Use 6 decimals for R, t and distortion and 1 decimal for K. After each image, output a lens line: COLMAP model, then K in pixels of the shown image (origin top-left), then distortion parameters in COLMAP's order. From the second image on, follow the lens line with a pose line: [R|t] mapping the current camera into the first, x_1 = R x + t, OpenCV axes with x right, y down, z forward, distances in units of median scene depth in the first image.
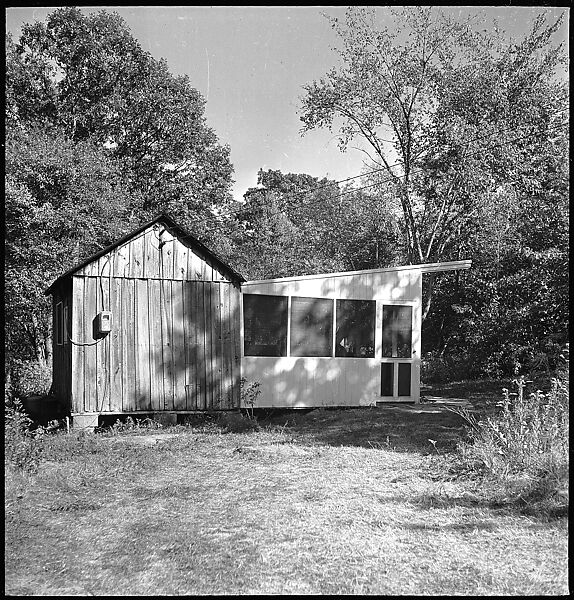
lens RADIAL K [[759.0, 0, 287.0], [0, 759.0, 300.0], [0, 0, 1]] dist [0.007863, -0.062369]
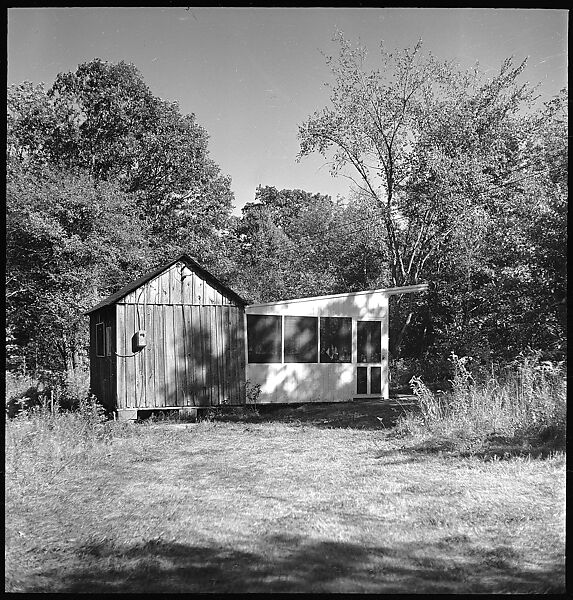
lens RADIAL K [[756.9, 0, 293.3], [0, 756.9, 305.0], [0, 0, 1]] dist [0.017315, -0.024705]
pose [[0.999832, -0.015499, 0.009786, 0.008696], [0.015538, 0.999872, -0.003935, -0.018774], [-0.009723, 0.004086, 0.999944, -0.284434]]
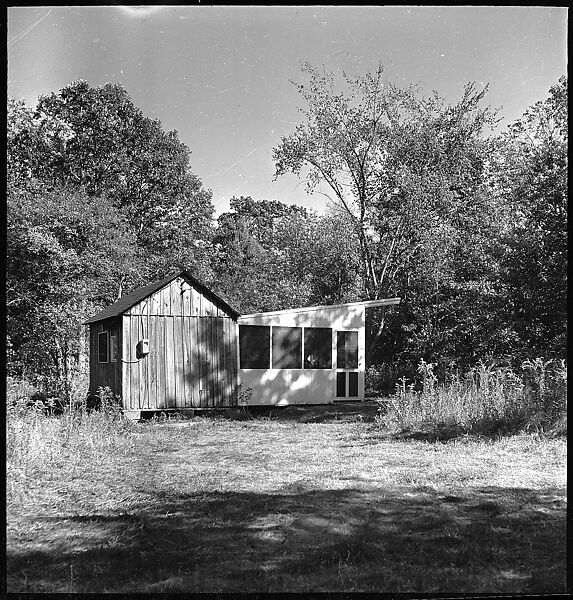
lens RADIAL K [[756.9, 0, 293.3], [0, 756.9, 305.0], [0, 0, 1]] dist [0.017315, -0.024705]
pose [[0.998685, -0.010011, 0.050283, -0.027363], [0.010625, 0.999872, -0.011958, -0.028576], [-0.050157, 0.012477, 0.998663, -0.434901]]
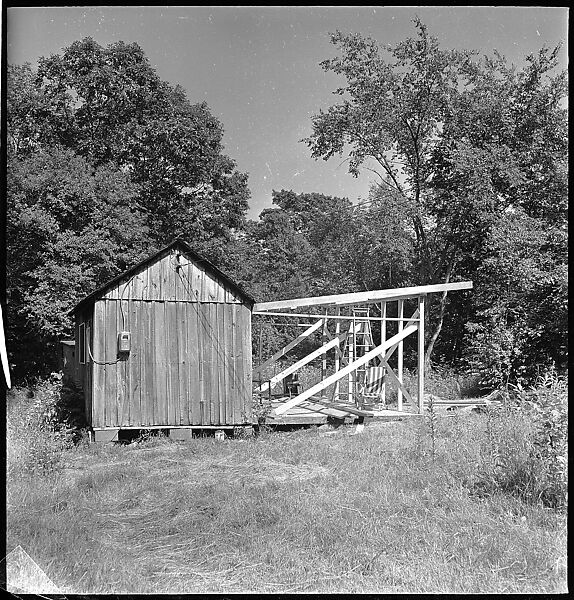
lens RADIAL K [[761.9, 0, 287.0], [0, 761.9, 300.0], [0, 0, 1]] dist [0.007285, 0.007560]
pose [[0.999727, -0.007606, -0.022114, 0.011226], [0.007064, 0.999676, -0.024465, -0.001768], [0.022292, 0.024302, 0.999456, -0.060105]]
